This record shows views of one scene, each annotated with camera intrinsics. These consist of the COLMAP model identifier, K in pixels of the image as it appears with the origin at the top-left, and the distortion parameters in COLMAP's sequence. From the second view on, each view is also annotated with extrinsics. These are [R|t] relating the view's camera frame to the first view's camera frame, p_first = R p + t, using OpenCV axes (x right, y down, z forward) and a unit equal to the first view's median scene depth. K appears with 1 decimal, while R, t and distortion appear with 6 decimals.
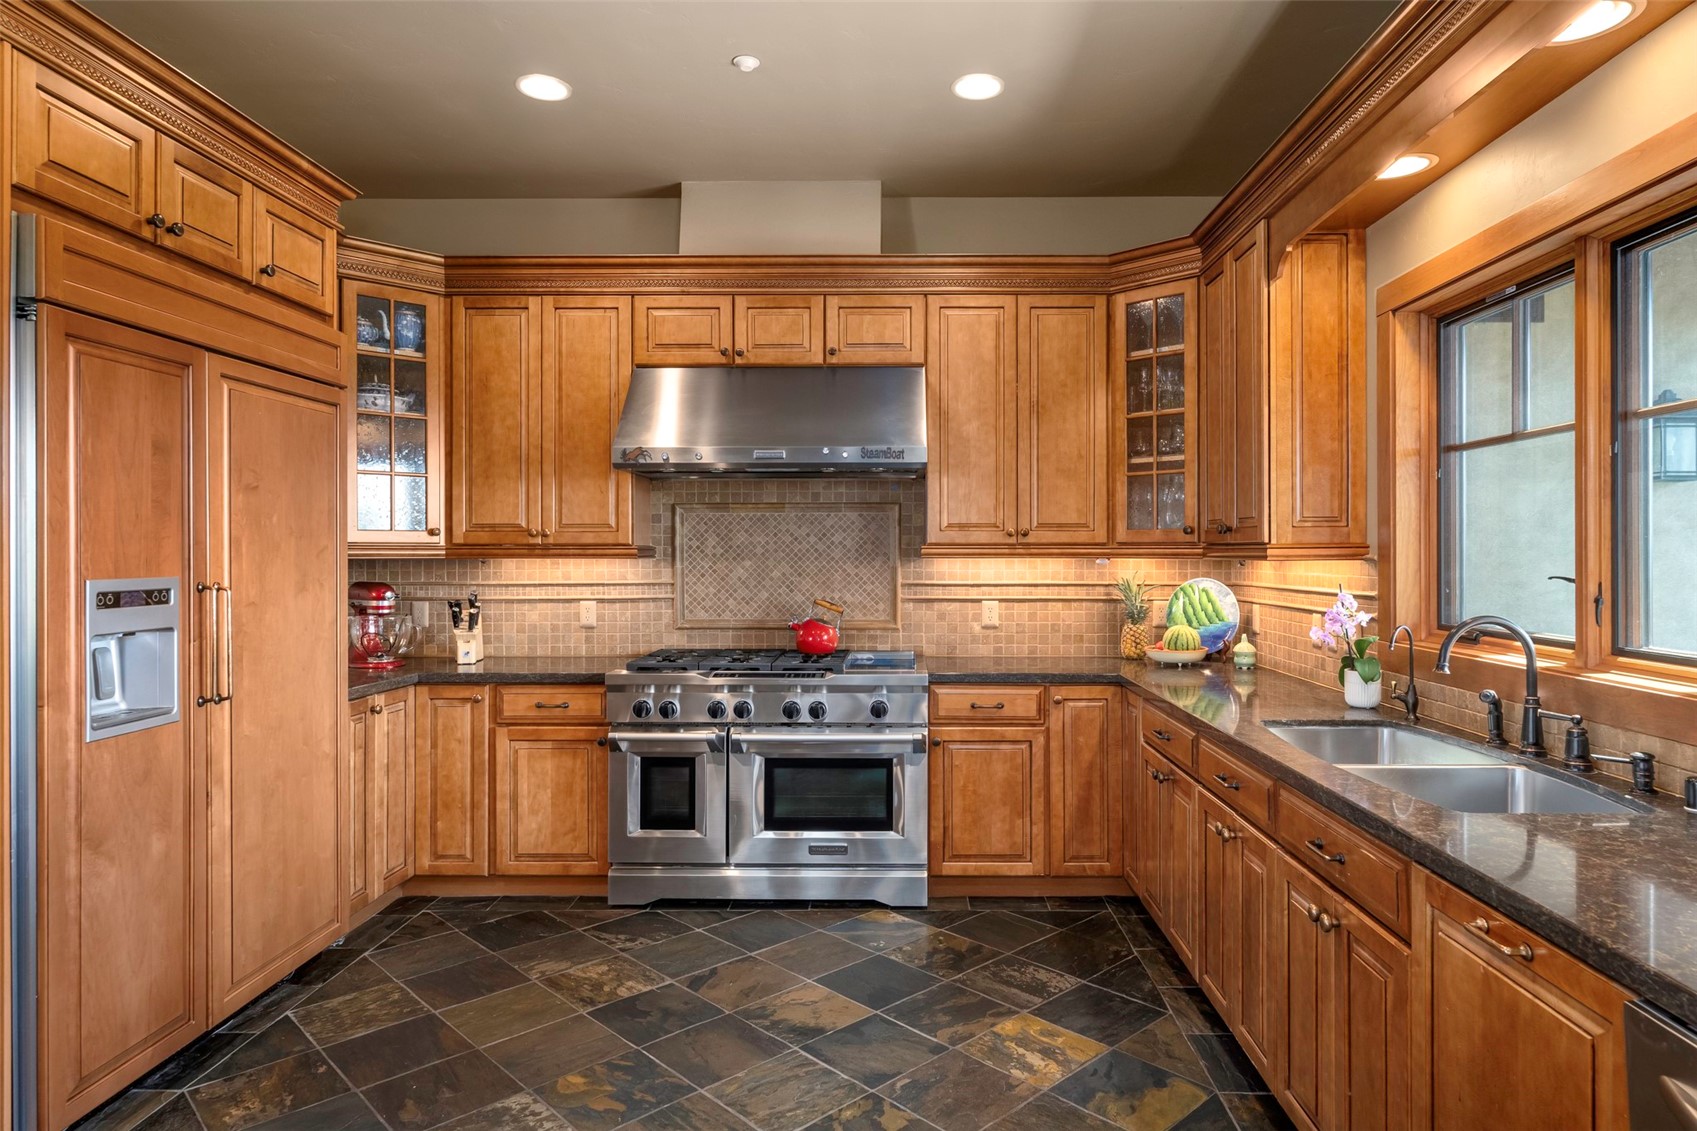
lens RADIAL K [[1013.6, 0, 851.0], [0, 1013.6, 554.7], [0, 0, 1]] dist [-0.004183, -0.002109]
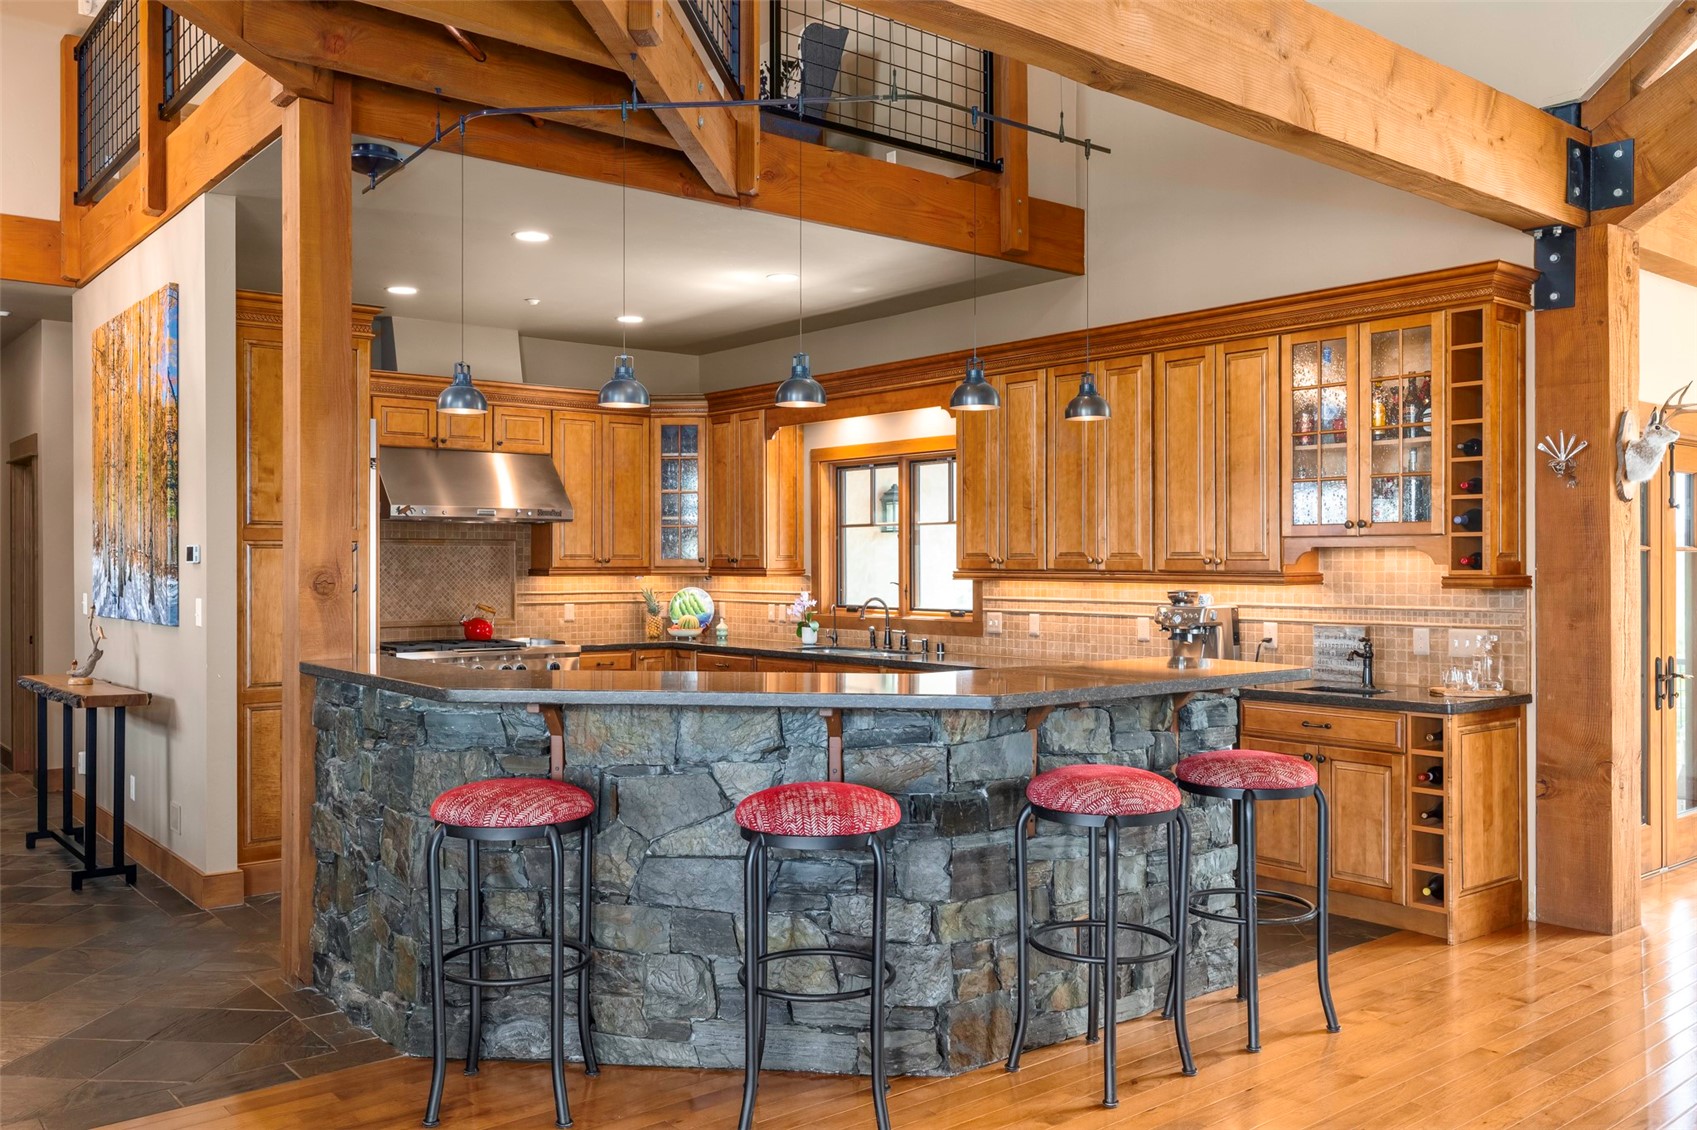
lens RADIAL K [[1367.6, 0, 849.1], [0, 1367.6, 565.1], [0, 0, 1]] dist [-0.001354, -0.000200]
pose [[0.758488, -0.001376, 0.651685, -0.911399], [0.002514, 0.999997, -0.000814, -0.010910], [-0.651682, 0.002256, 0.758489, -0.868915]]
